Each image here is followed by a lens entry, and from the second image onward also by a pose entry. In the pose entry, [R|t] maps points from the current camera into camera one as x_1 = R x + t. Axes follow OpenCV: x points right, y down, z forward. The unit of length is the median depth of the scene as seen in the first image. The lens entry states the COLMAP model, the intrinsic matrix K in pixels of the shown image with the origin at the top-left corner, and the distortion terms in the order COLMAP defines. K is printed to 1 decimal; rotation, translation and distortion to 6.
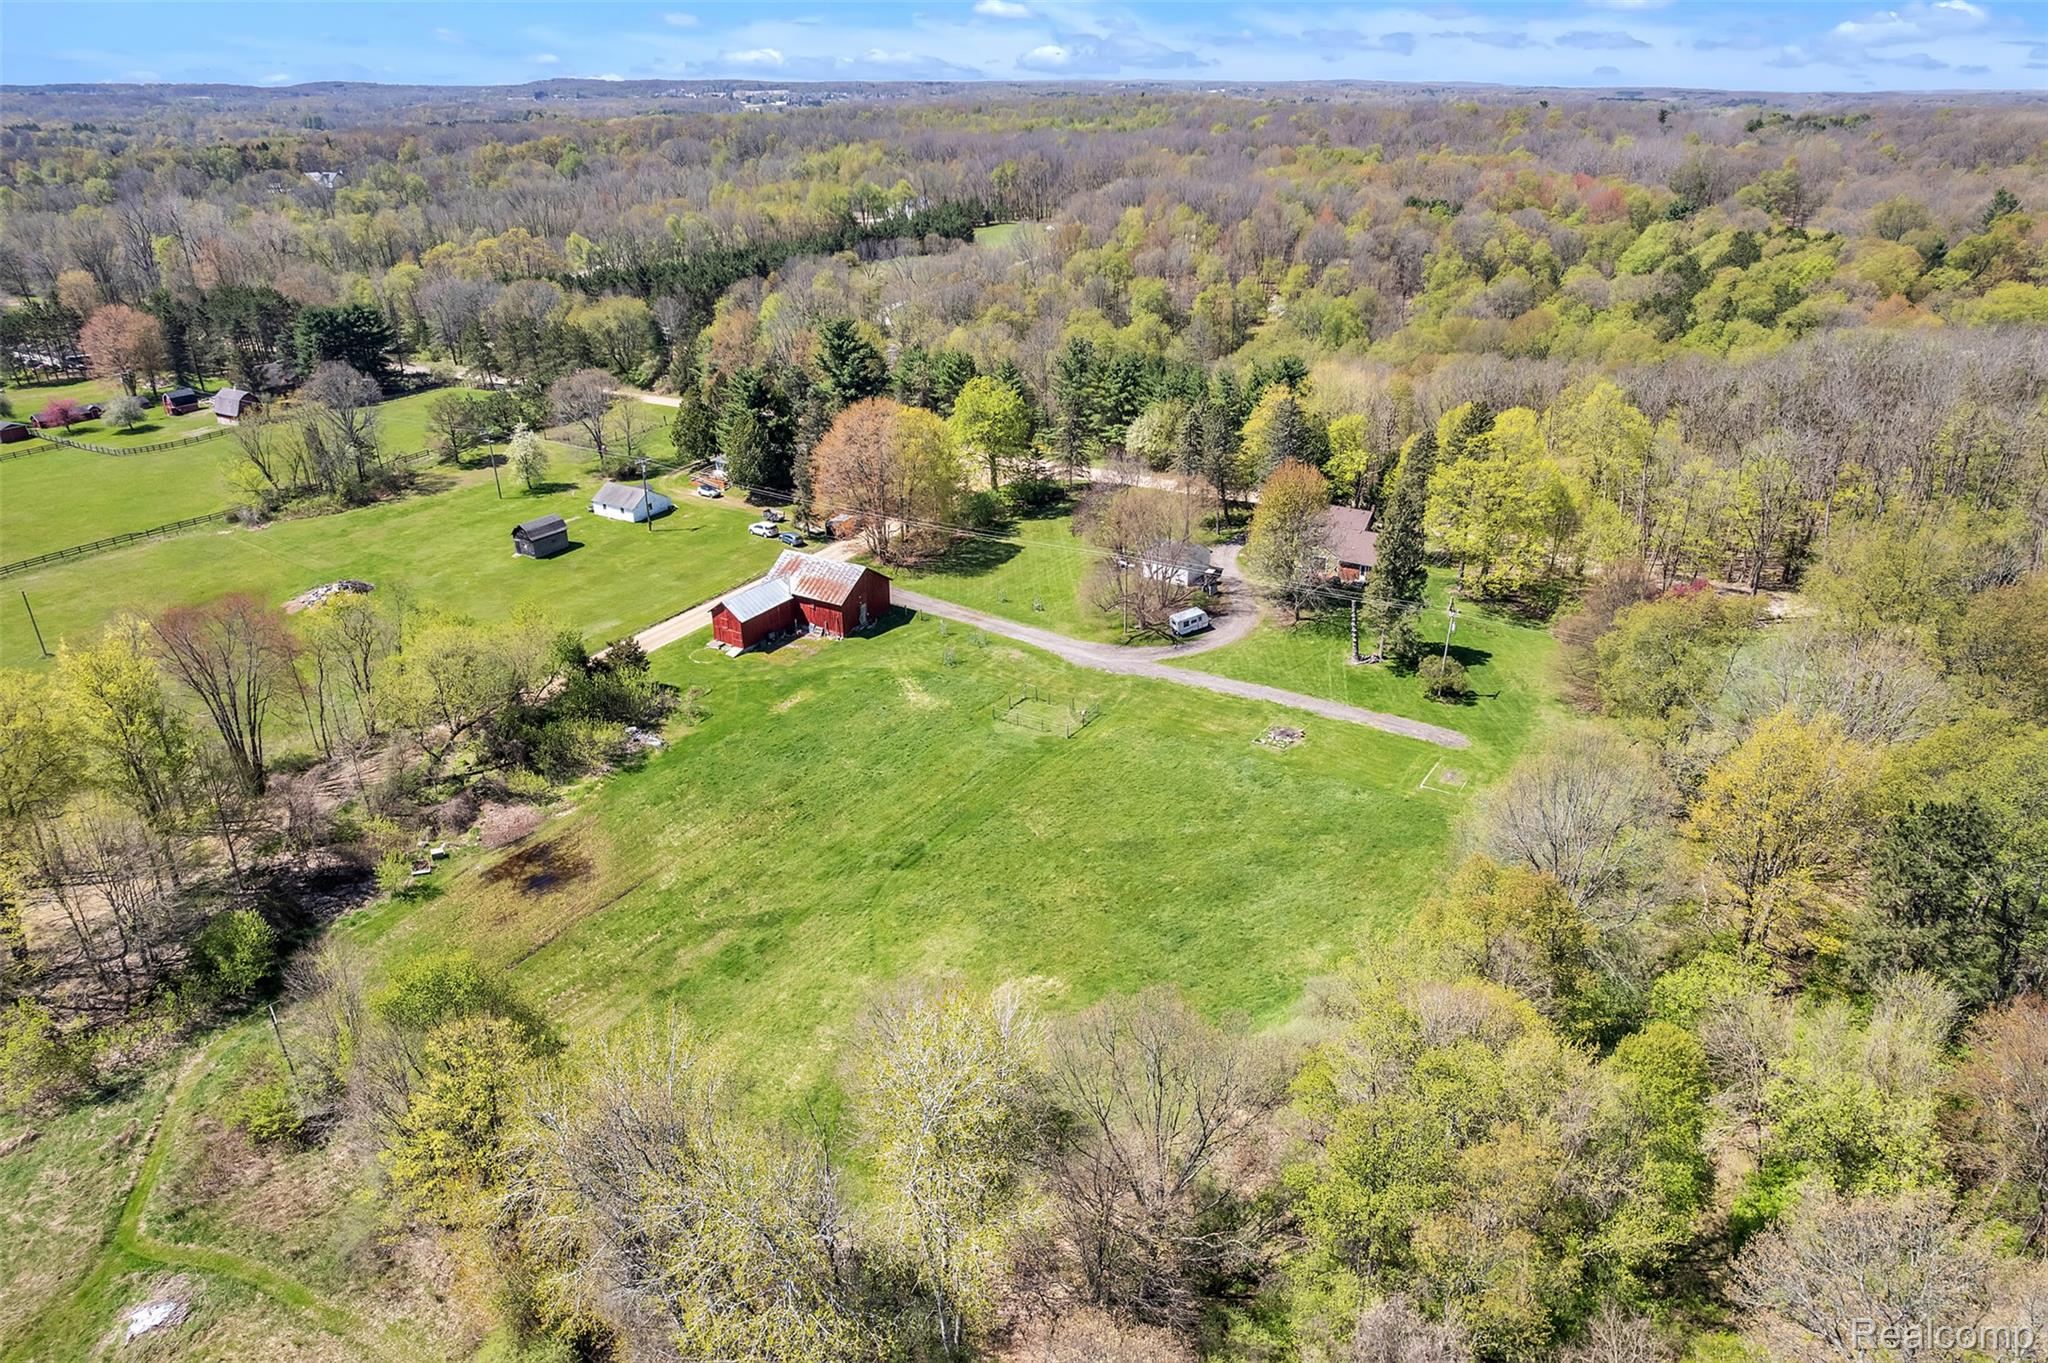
lens RADIAL K [[1302.1, 0, 1025.8], [0, 1302.1, 676.6], [0, 0, 1]] dist [-0.049773, 0.033480]
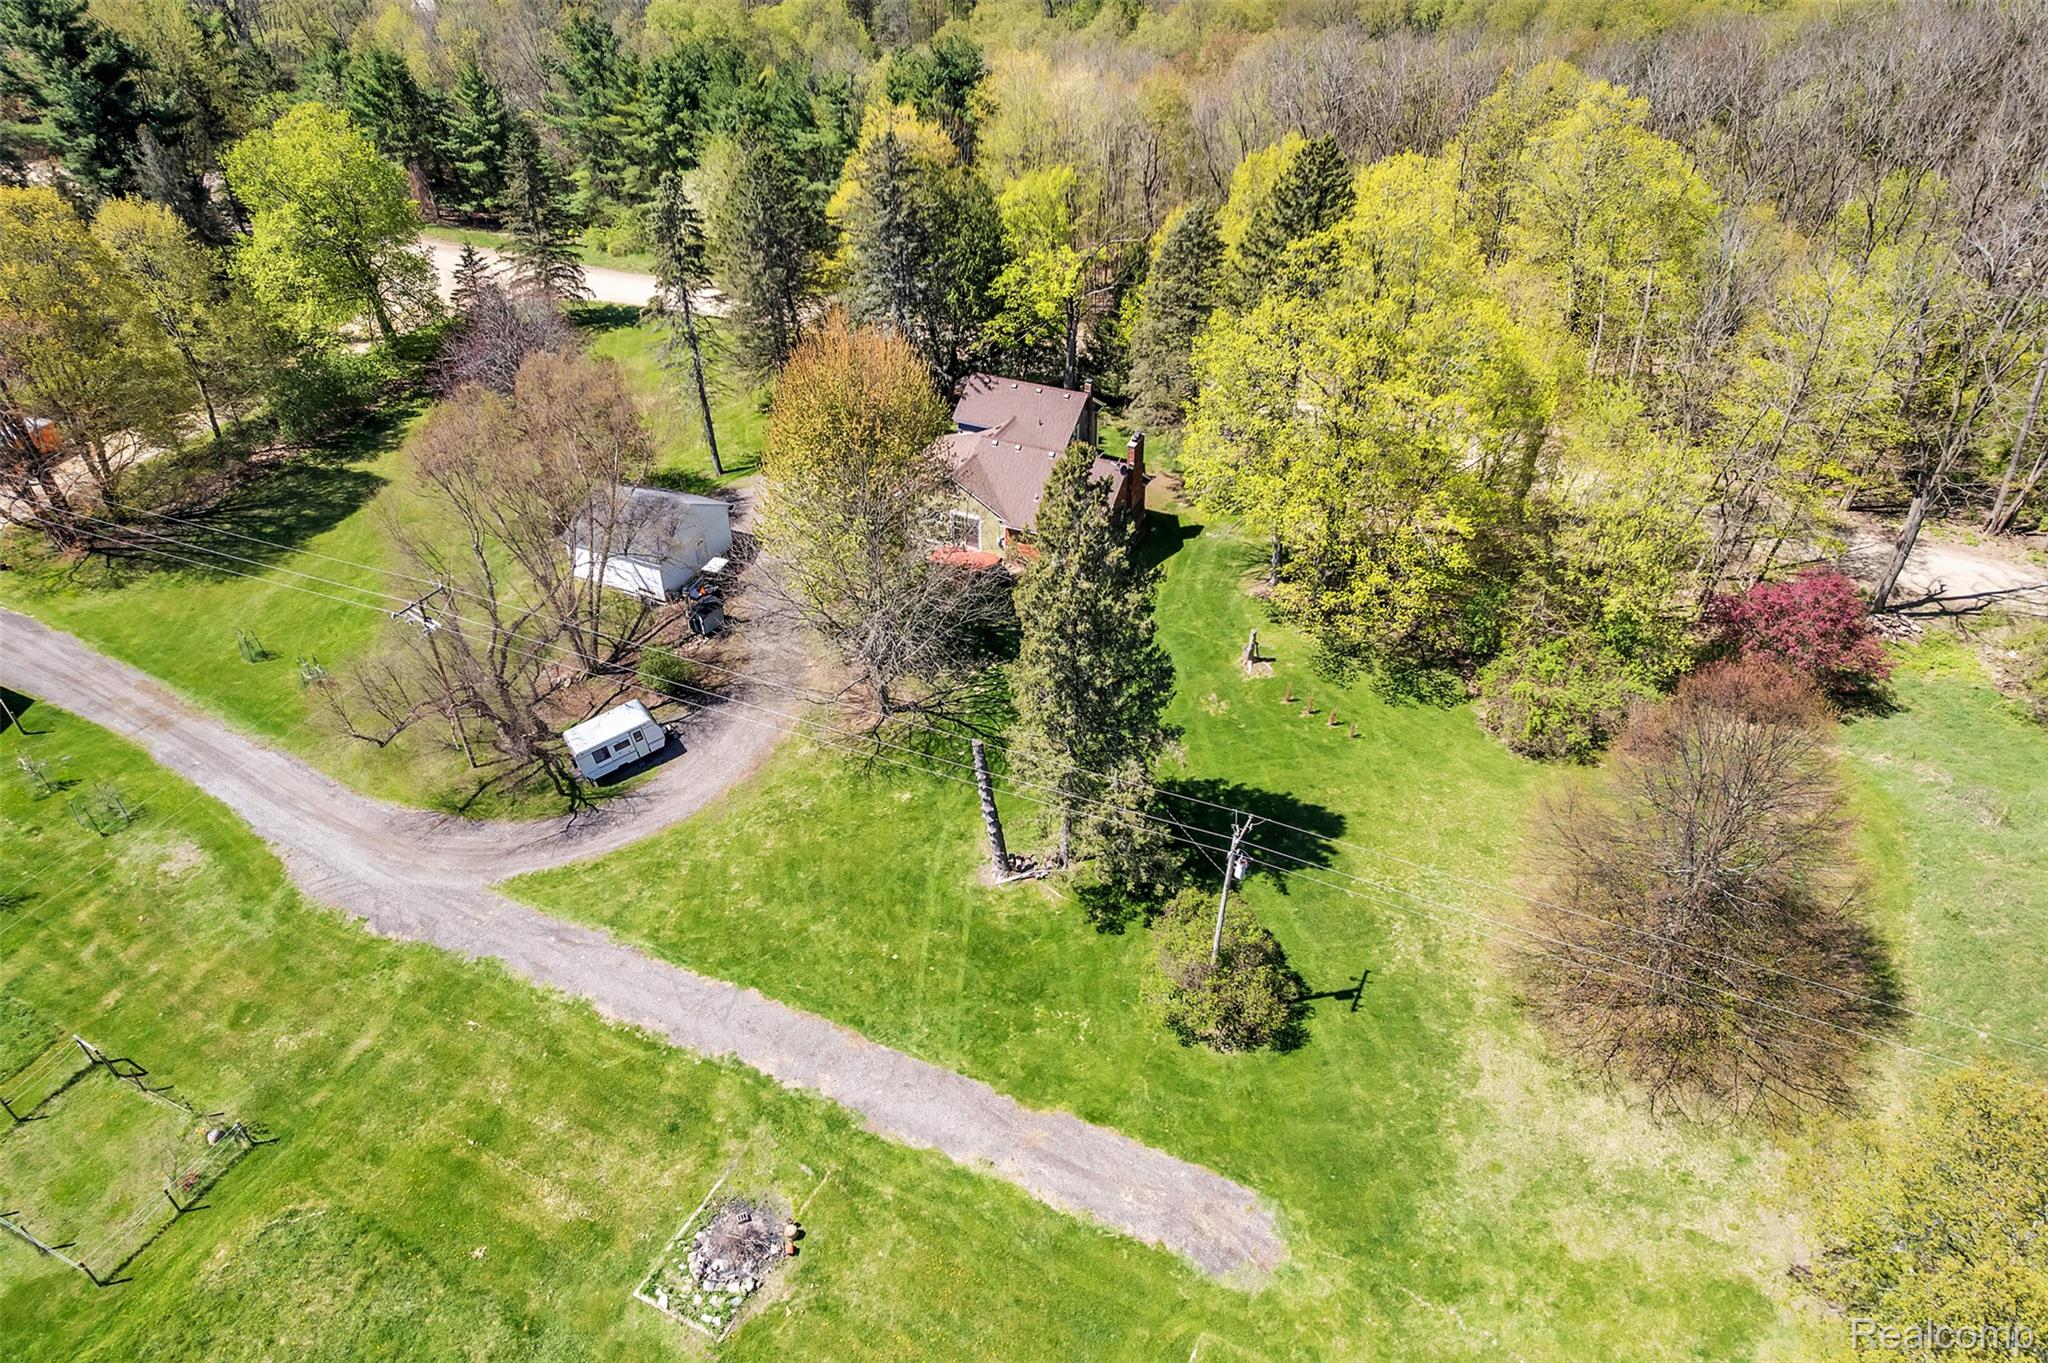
lens RADIAL K [[1302.1, 0, 1024.6], [0, 1302.1, 680.5], [0, 0, 1]] dist [-0.049773, 0.033480]
pose [[0.991999, -0.071566, 0.104005, 0.210593], [0.048673, 0.976922, 0.207977, -0.138130], [-0.116488, -0.201251, 0.972589, 0.595617]]
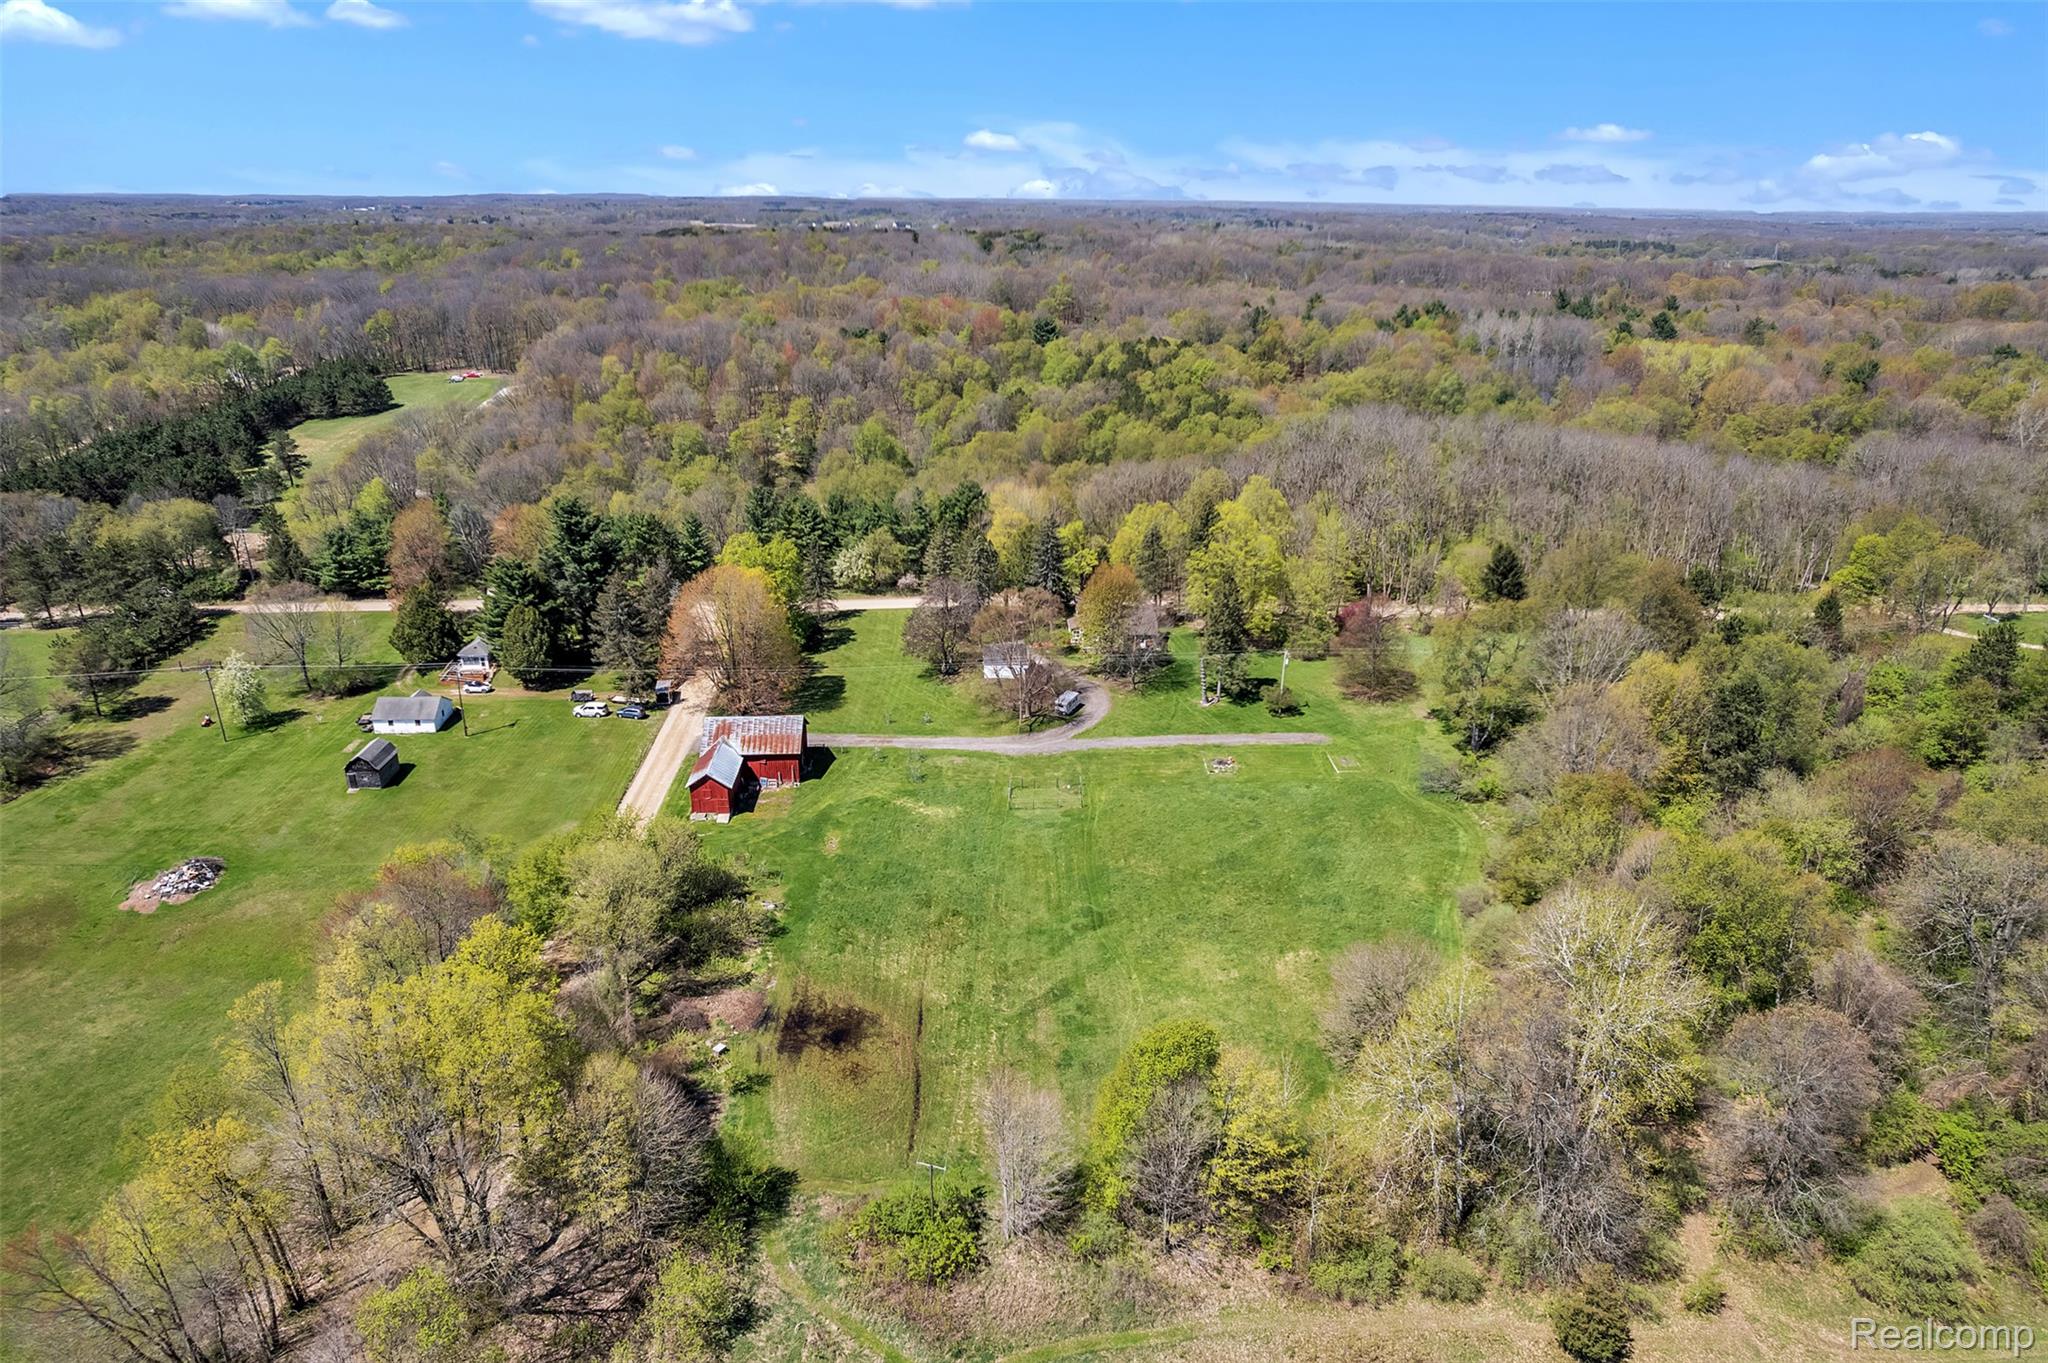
lens RADIAL K [[1302.1, 0, 1007.3], [0, 1302.1, 682.6], [0, 0, 1]] dist [-0.049773, 0.033480]
pose [[0.832952, -0.194350, 0.518092, -0.557068], [0.231012, 0.972930, -0.006434, -0.066223], [-0.502816, 0.125045, 0.855301, -0.029233]]
